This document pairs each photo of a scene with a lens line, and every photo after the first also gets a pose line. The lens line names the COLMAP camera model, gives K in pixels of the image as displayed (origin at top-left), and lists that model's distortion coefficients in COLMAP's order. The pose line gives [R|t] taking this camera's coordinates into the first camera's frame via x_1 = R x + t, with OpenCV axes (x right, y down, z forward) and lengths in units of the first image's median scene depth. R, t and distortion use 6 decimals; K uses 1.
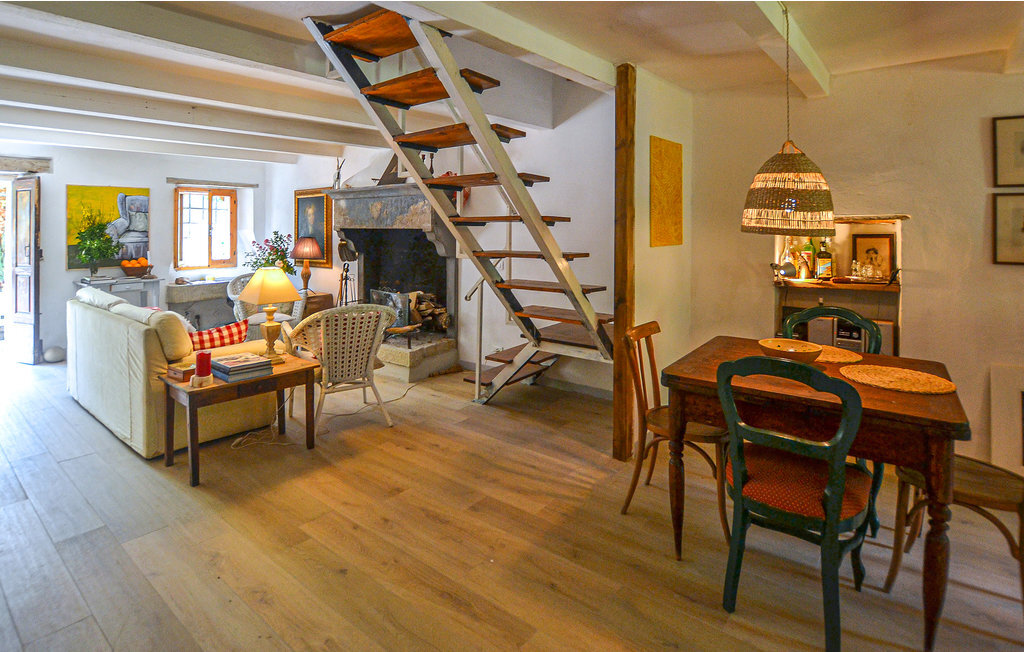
lens RADIAL K [[571.0, 0, 509.1], [0, 571.0, 221.0], [0, 0, 1]] dist [-0.014325, -0.000305]
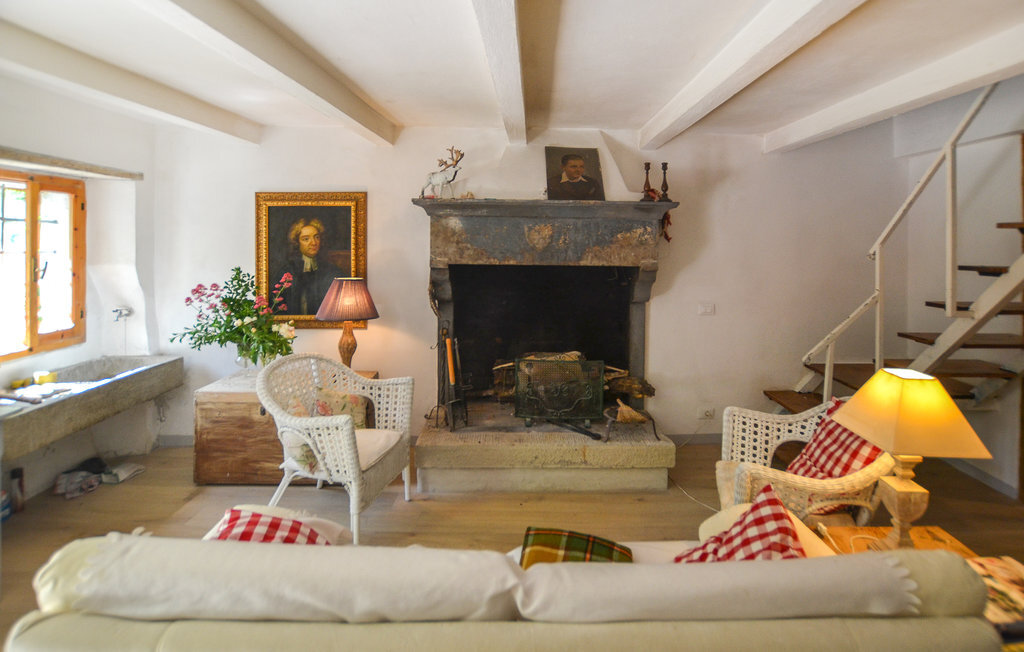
lens RADIAL K [[496.0, 0, 531.2], [0, 496.0, 238.4], [0, 0, 1]] dist [-0.017904, 0.005644]
pose [[0.746588, 0.014164, 0.665136, -0.577543], [-0.018860, 0.999822, -0.000121, -0.015972], [-0.665020, -0.012454, 0.746722, 0.547966]]
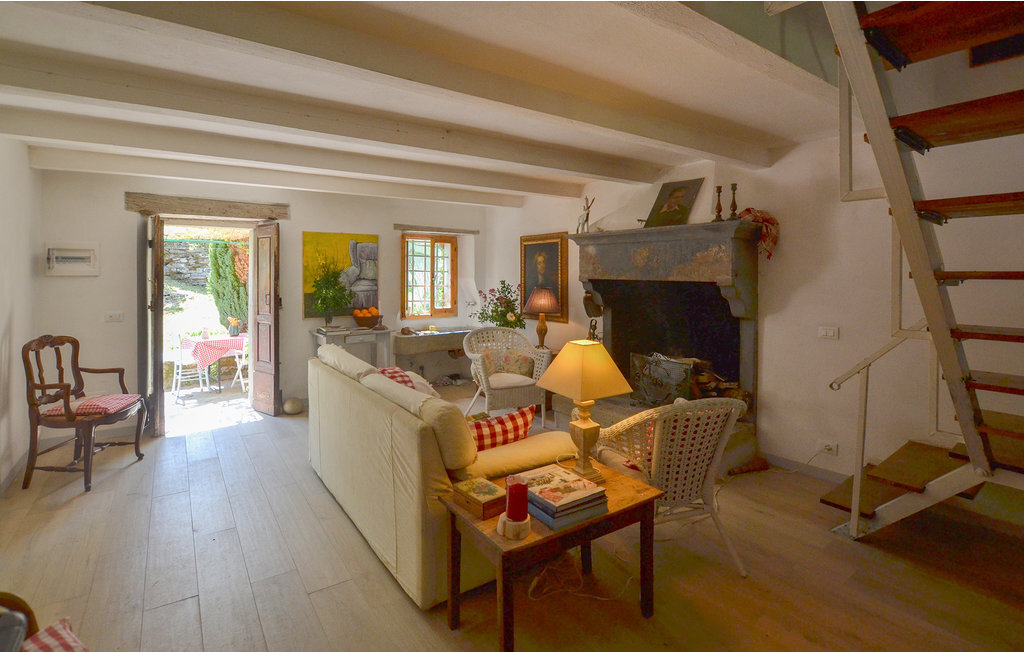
lens RADIAL K [[496.0, 0, 536.7], [0, 496.0, 276.9], [0, 0, 1]] dist [-0.017904, 0.005644]
pose [[0.979440, 0.008329, -0.201564, -0.221284], [-0.004543, 0.999805, 0.019235, -0.004214], [0.201685, -0.017924, 0.979286, 0.253532]]
